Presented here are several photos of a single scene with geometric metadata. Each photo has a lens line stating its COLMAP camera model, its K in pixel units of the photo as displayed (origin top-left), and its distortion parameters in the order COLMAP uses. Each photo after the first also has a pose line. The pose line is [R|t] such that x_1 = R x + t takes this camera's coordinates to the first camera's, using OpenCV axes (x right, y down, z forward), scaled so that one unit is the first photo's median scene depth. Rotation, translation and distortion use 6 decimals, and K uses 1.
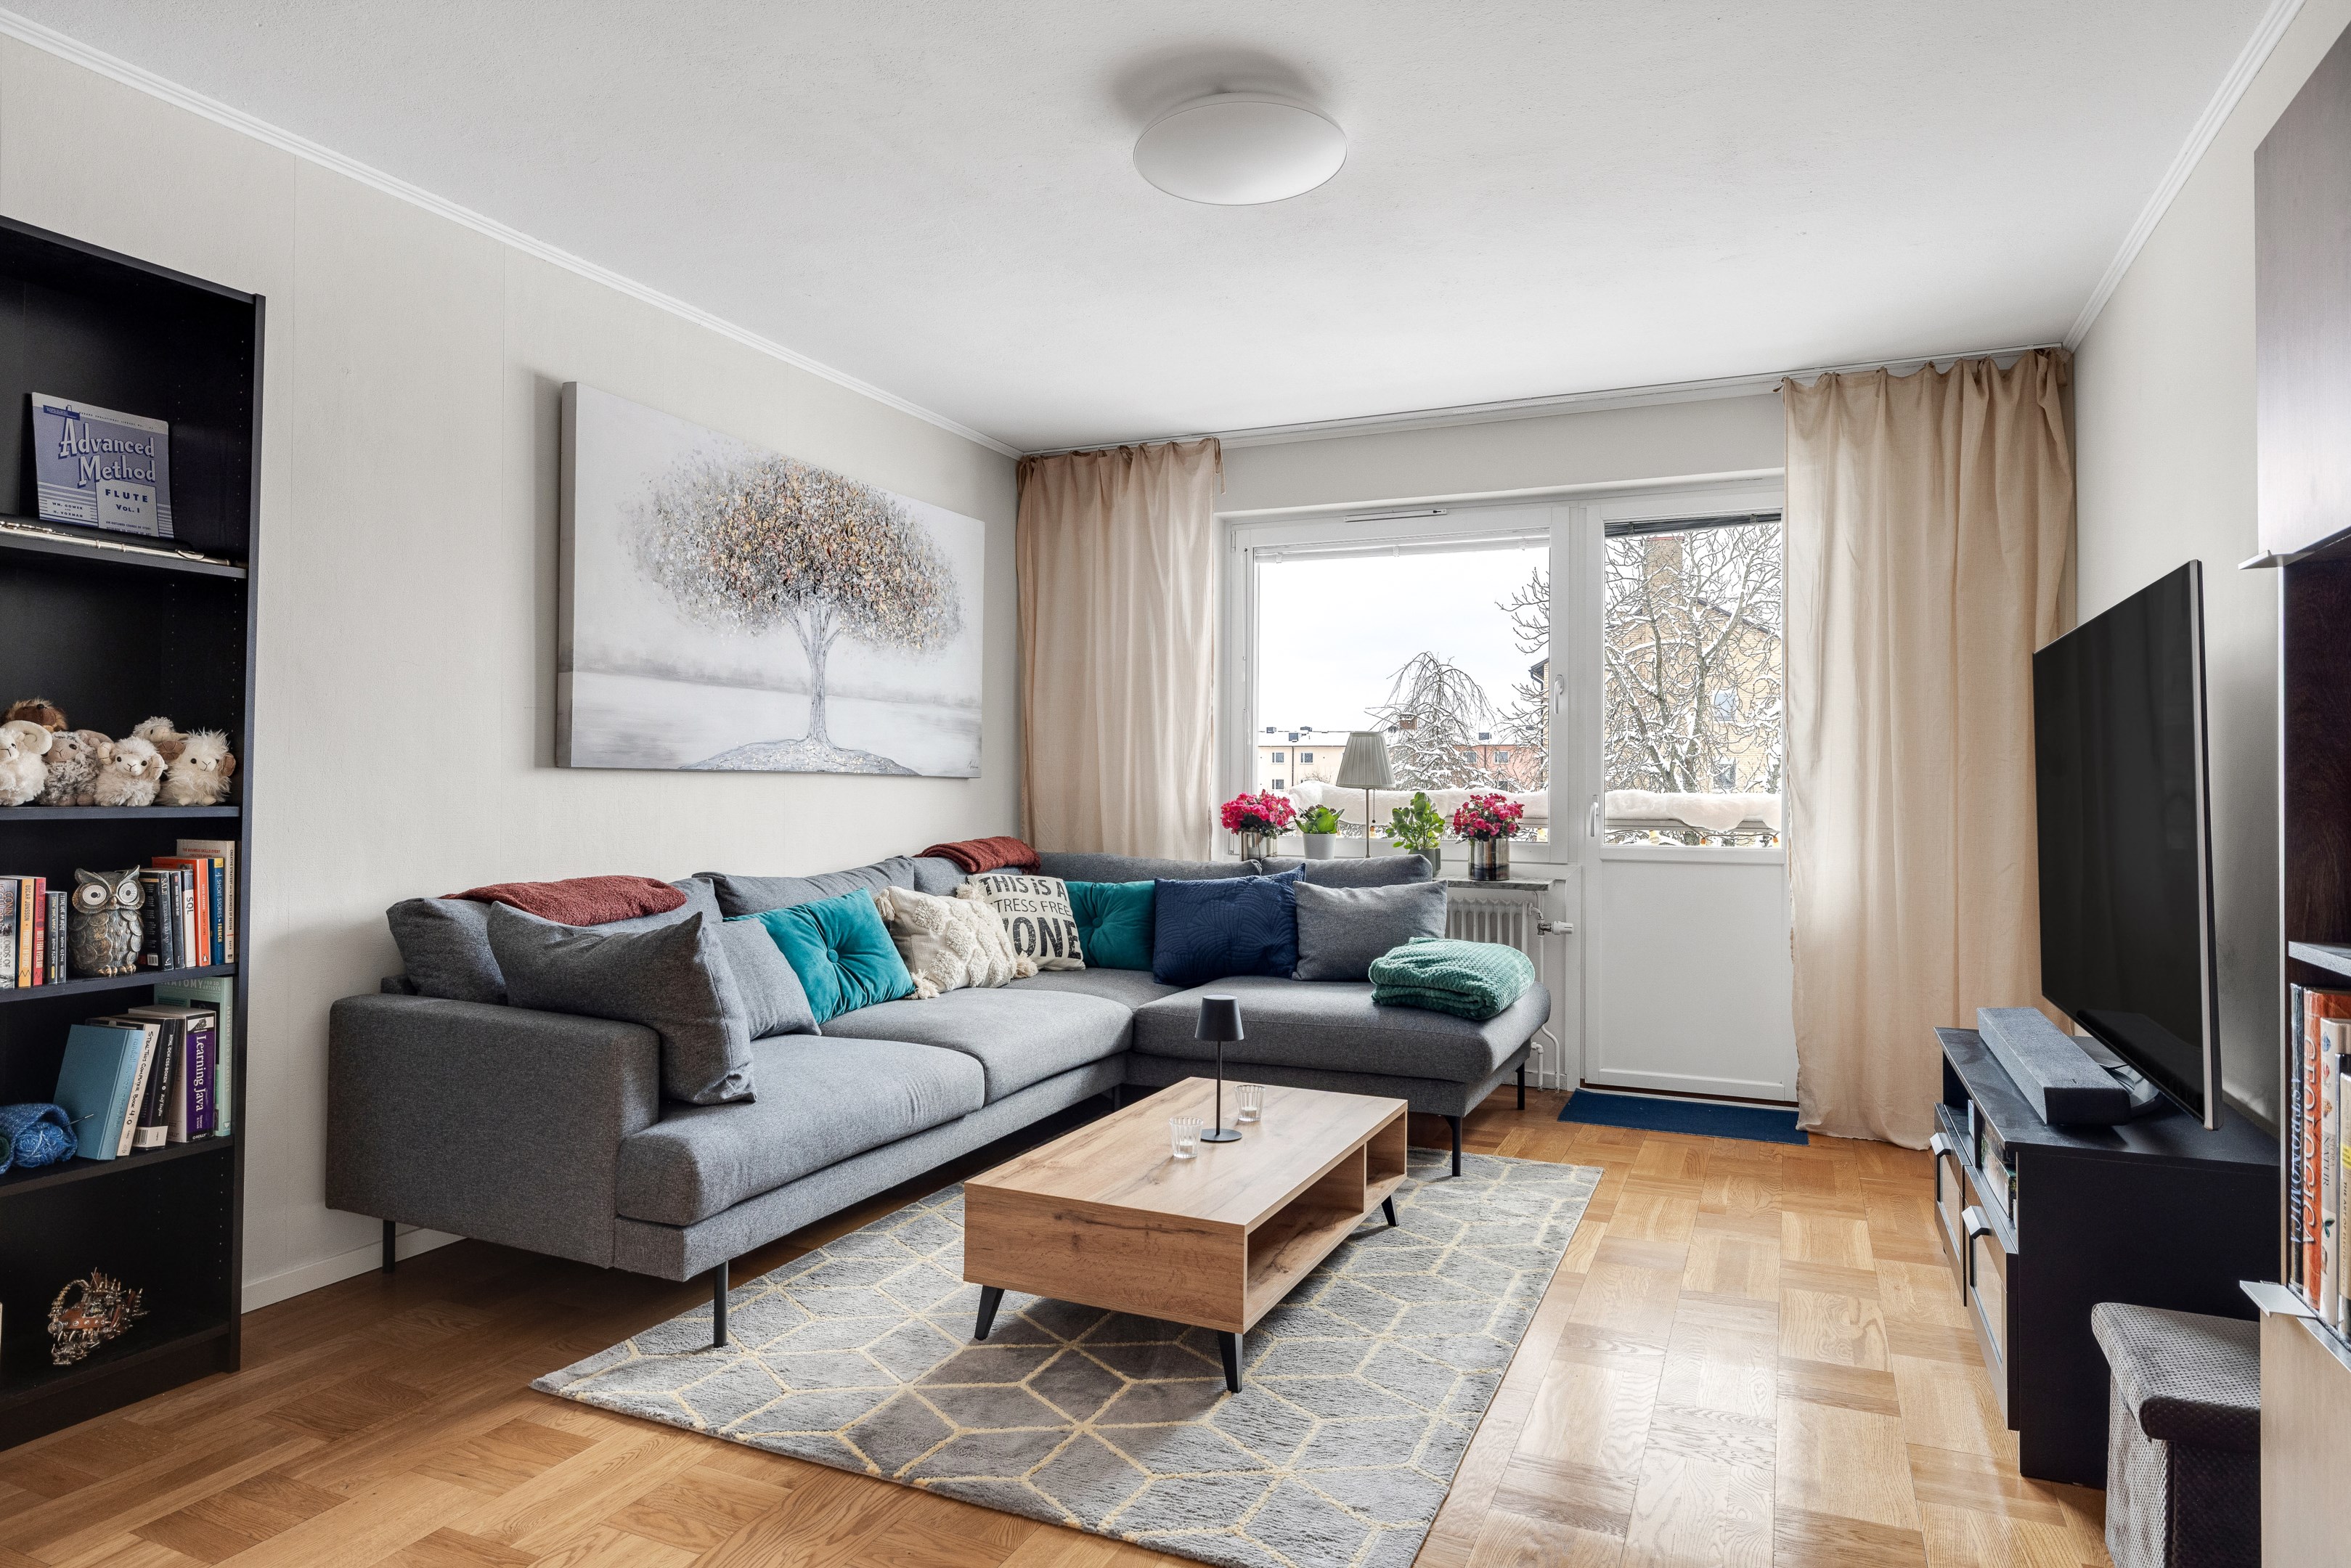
lens RADIAL K [[1350.4, 0, 1151.3], [0, 1350.4, 770.0], [0, 0, 1]] dist [-0.006425, 0.005192]
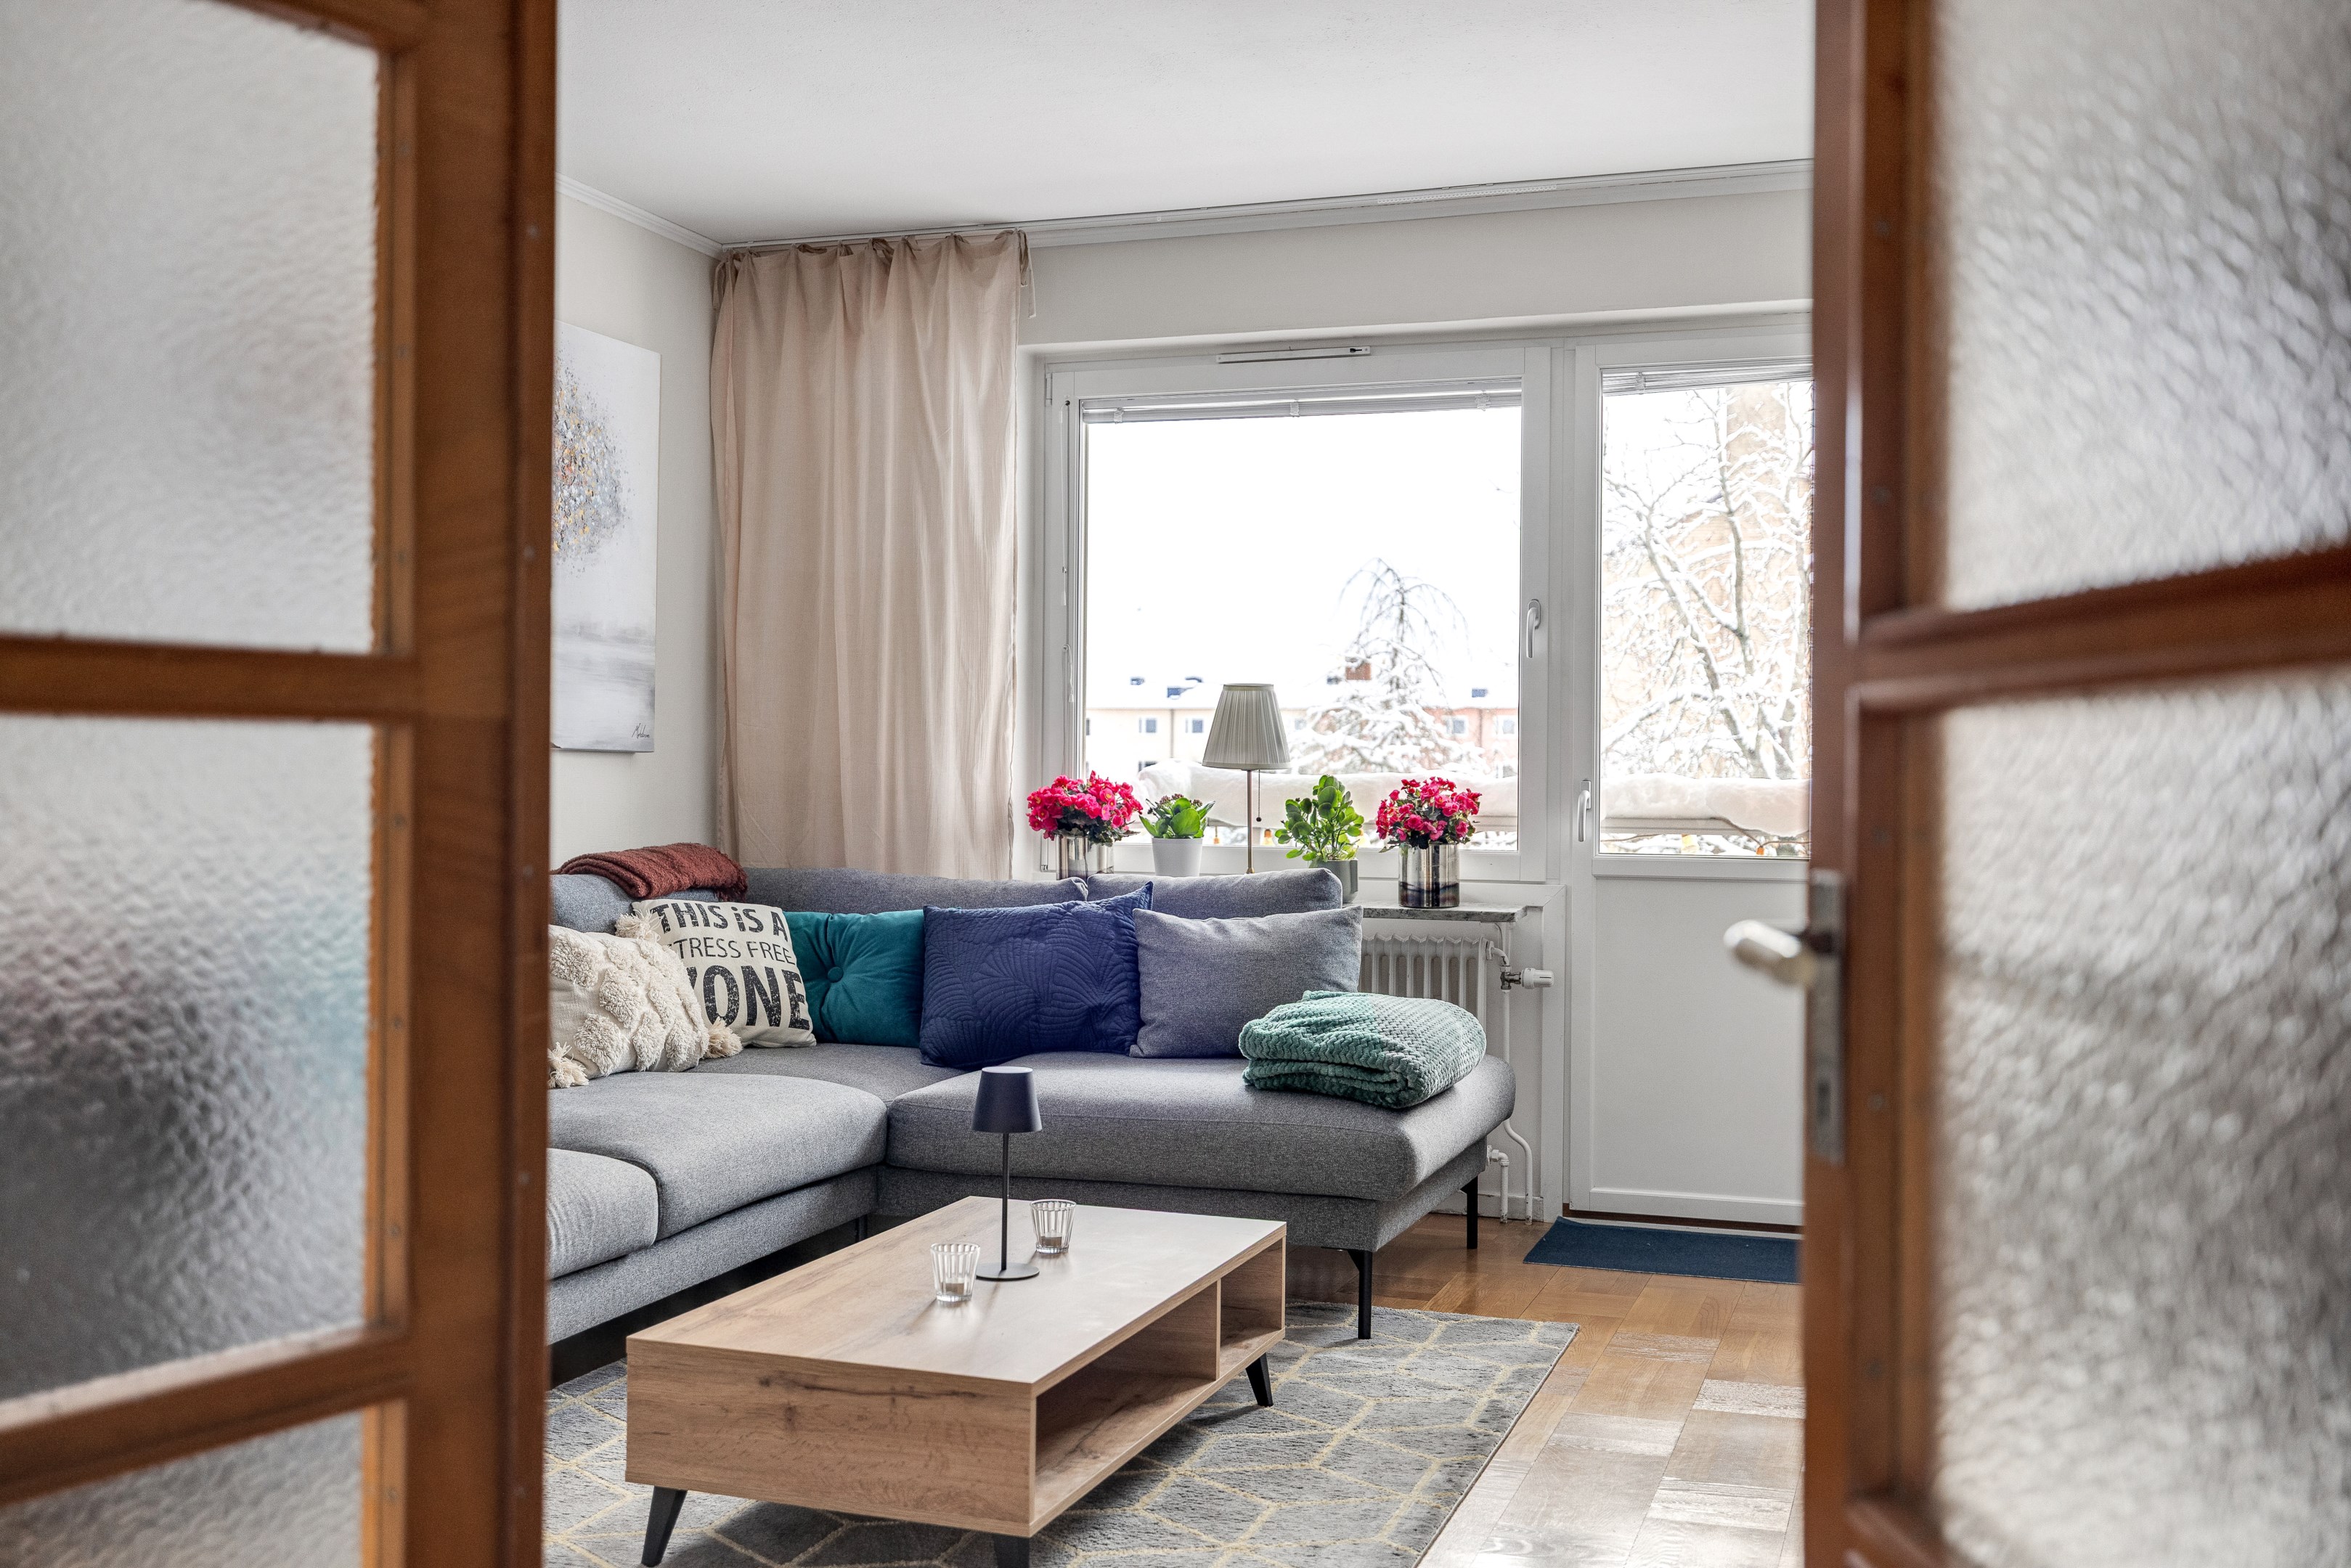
lens RADIAL K [[2226.4, 0, 1122.7], [0, 2226.4, 755.0], [0, 0, 1]] dist [-0.005299, 0.000000]
pose [[0.996691, 0.001960, 0.081257, 0.012679], [-0.002264, 0.999991, 0.003650, 0.003576], [-0.081249, -0.003822, 0.996686, -0.093137]]
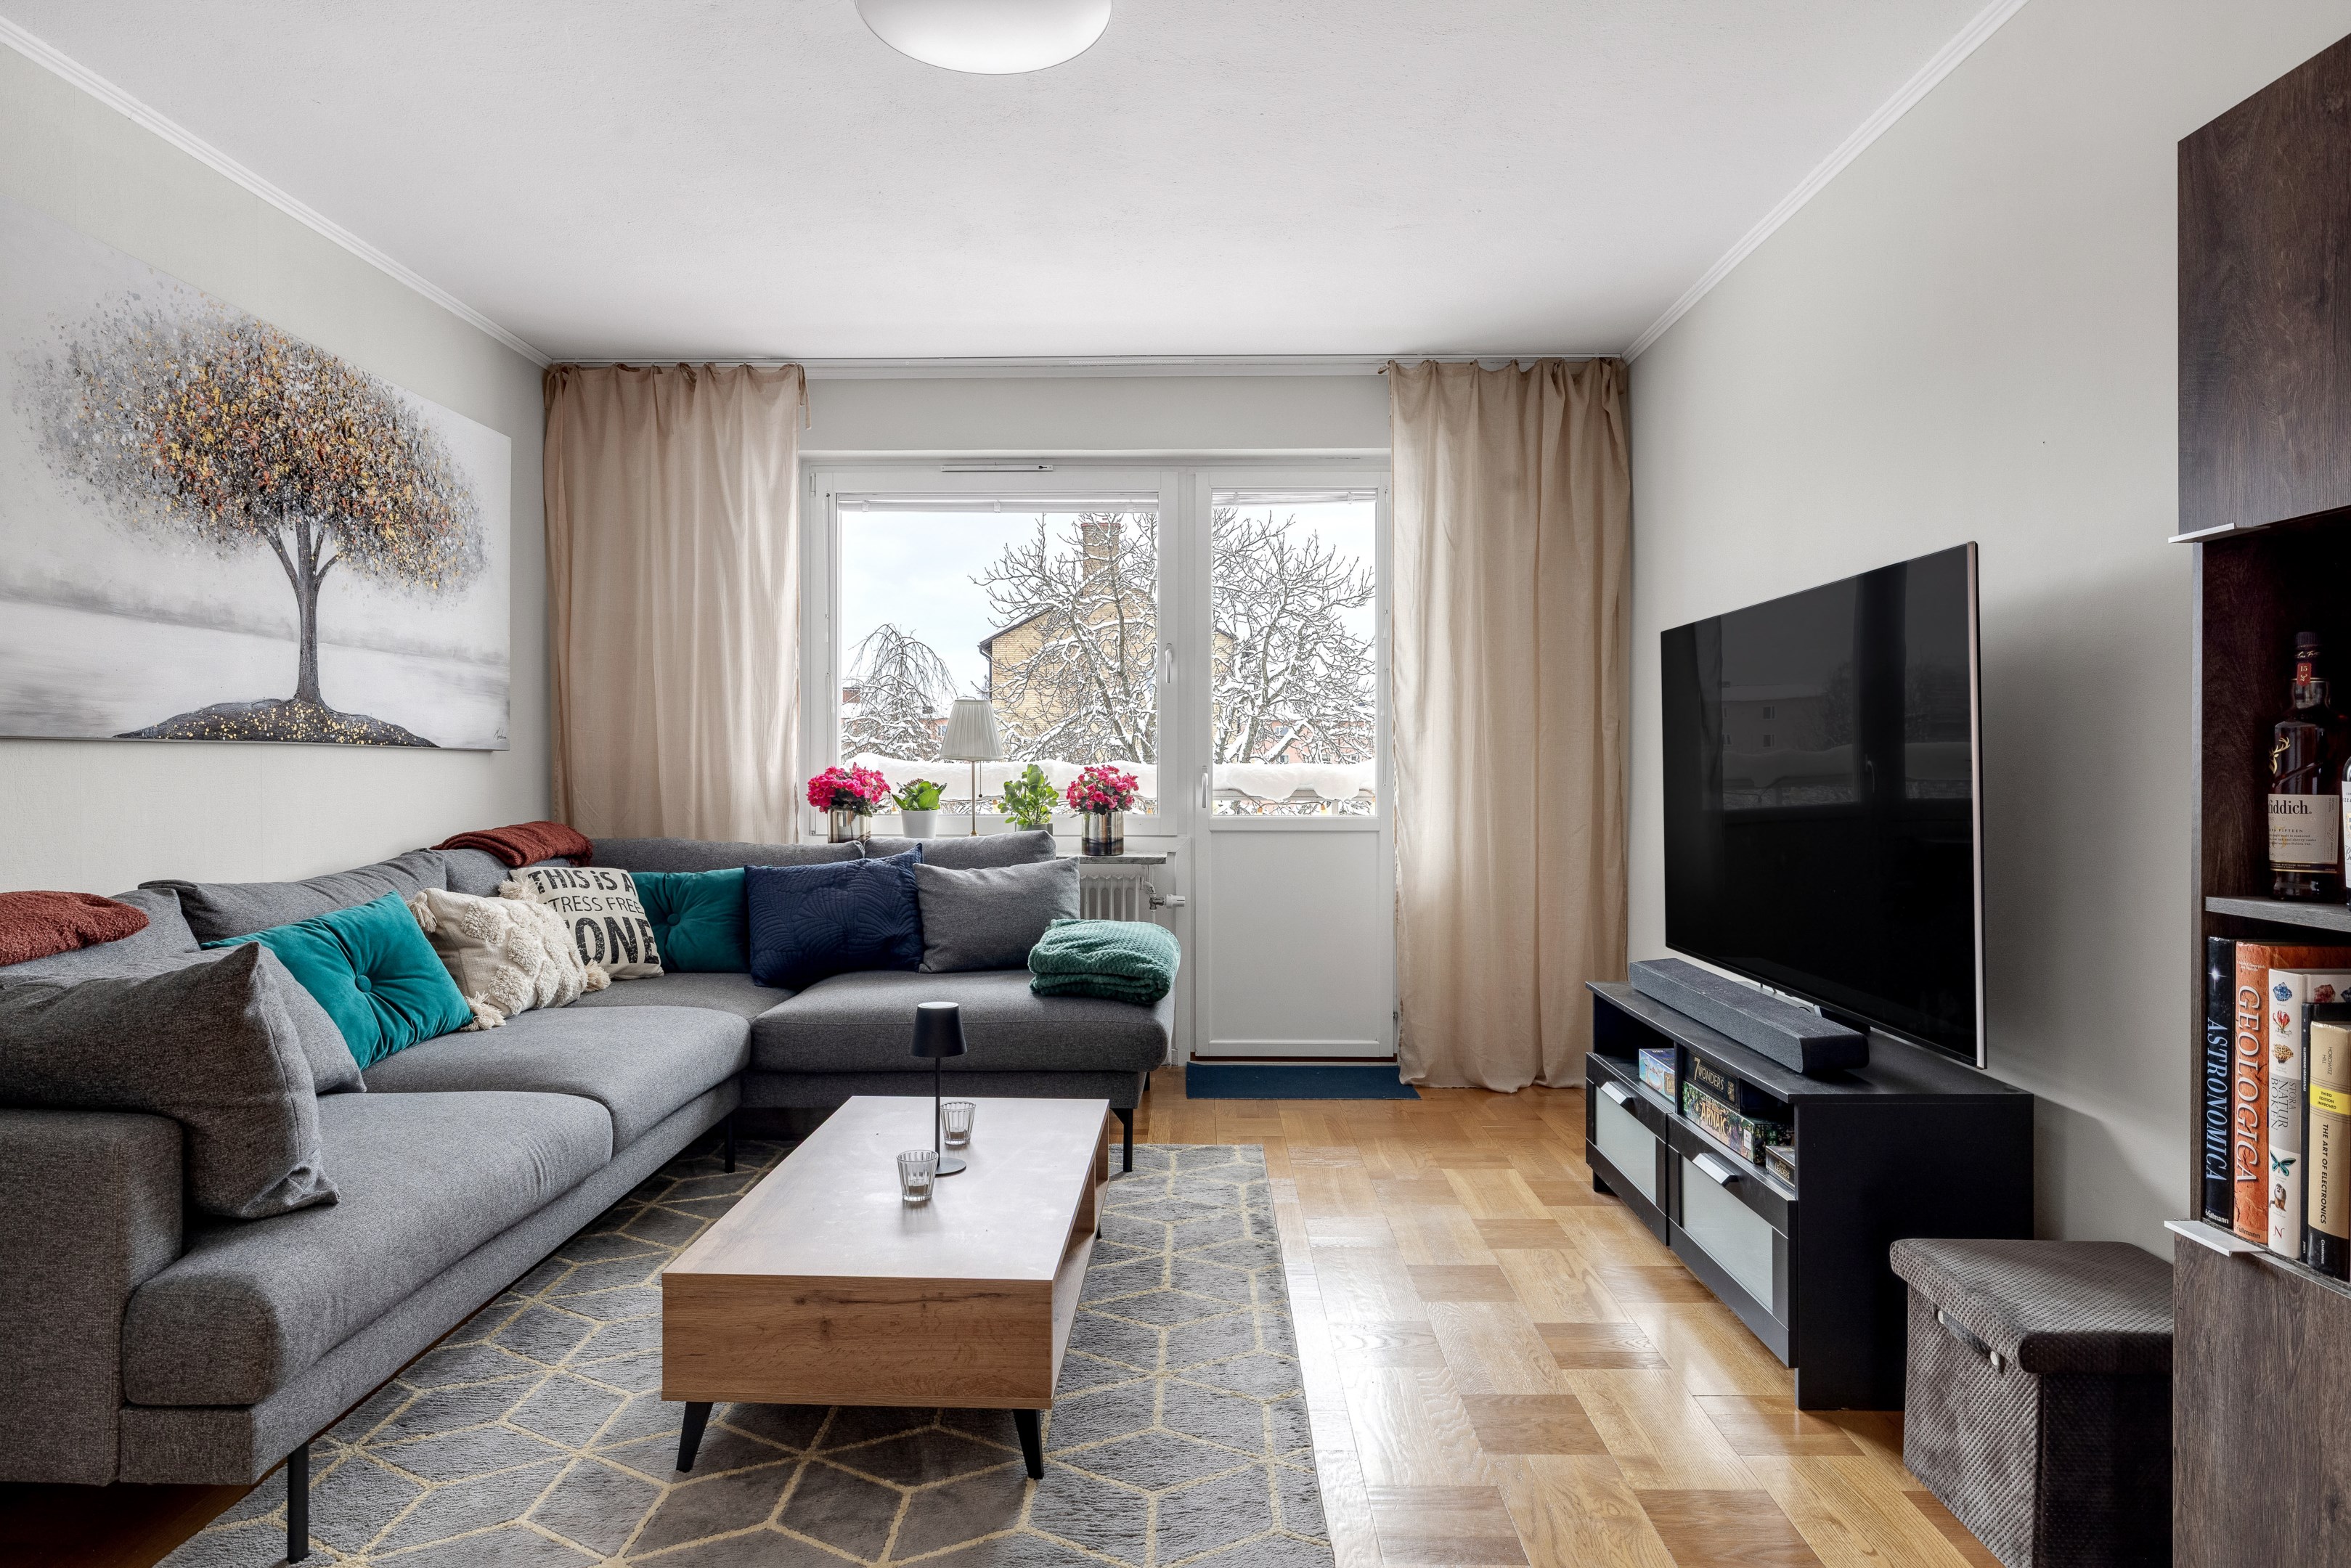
lens RADIAL K [[1350.4, 0, 1131.3], [0, 1350.4, 767.4], [0, 0, 1]] dist [-0.006425, 0.005192]
pose [[0.921673, -0.007380, 0.387896, -0.122244], [0.000482, 0.999840, 0.017878, 0.002196], [-0.387966, -0.016290, 0.921530, 0.124688]]
